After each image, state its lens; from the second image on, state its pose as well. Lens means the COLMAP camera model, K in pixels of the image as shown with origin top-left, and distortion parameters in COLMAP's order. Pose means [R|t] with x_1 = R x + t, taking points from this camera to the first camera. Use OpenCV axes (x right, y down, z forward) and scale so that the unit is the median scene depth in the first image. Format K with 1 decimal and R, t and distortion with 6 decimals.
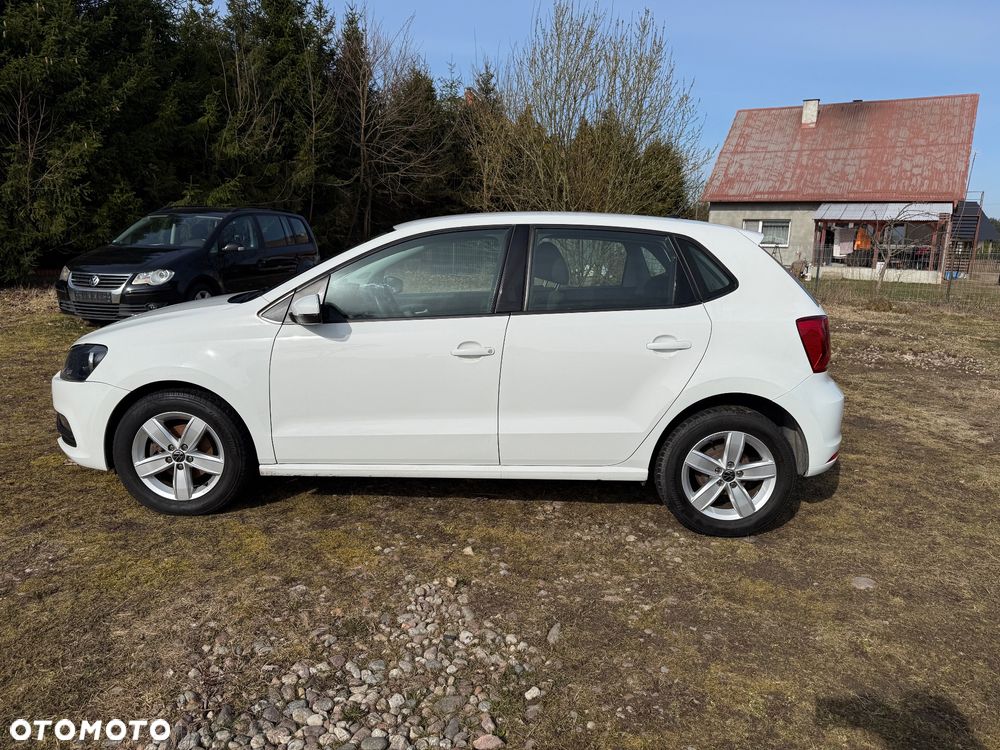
lens RADIAL K [[712.1, 0, 497.3], [0, 712.1, 369.3], [0, 0, 1]] dist [0.045239, -0.042416]
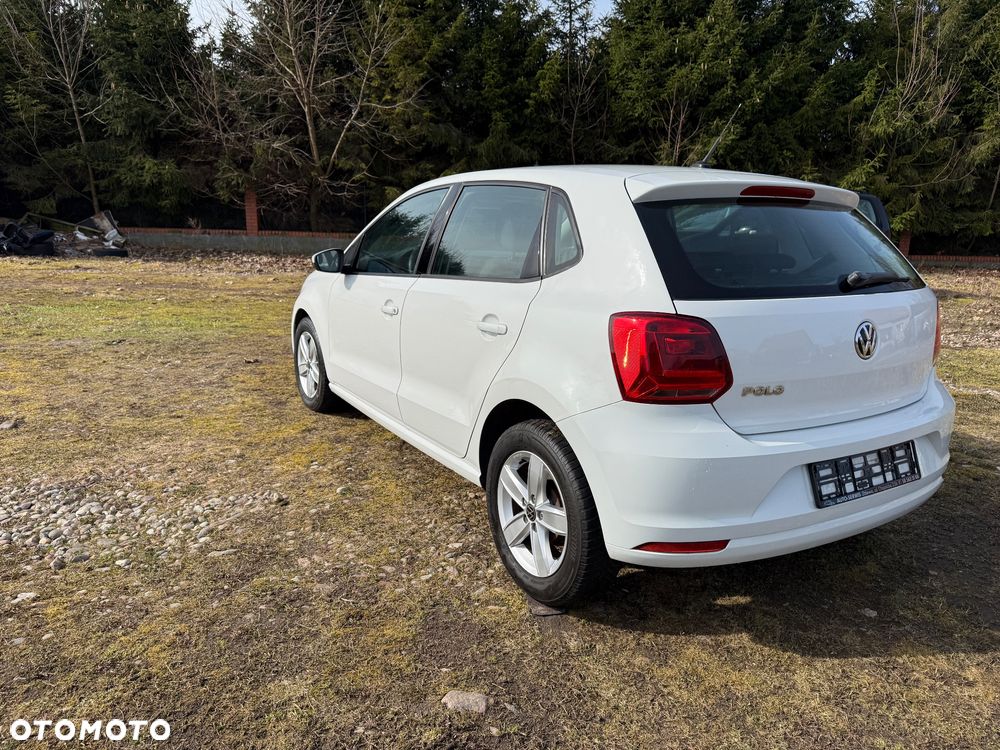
lens RADIAL K [[712.1, 0, 483.0], [0, 712.1, 365.5], [0, 0, 1]] dist [0.045239, -0.042416]
pose [[0.529714, 0.170672, -0.830828, 0.413575], [-0.166312, 0.981431, 0.095573, -0.030232], [0.831711, 0.087550, 0.548262, 0.252608]]
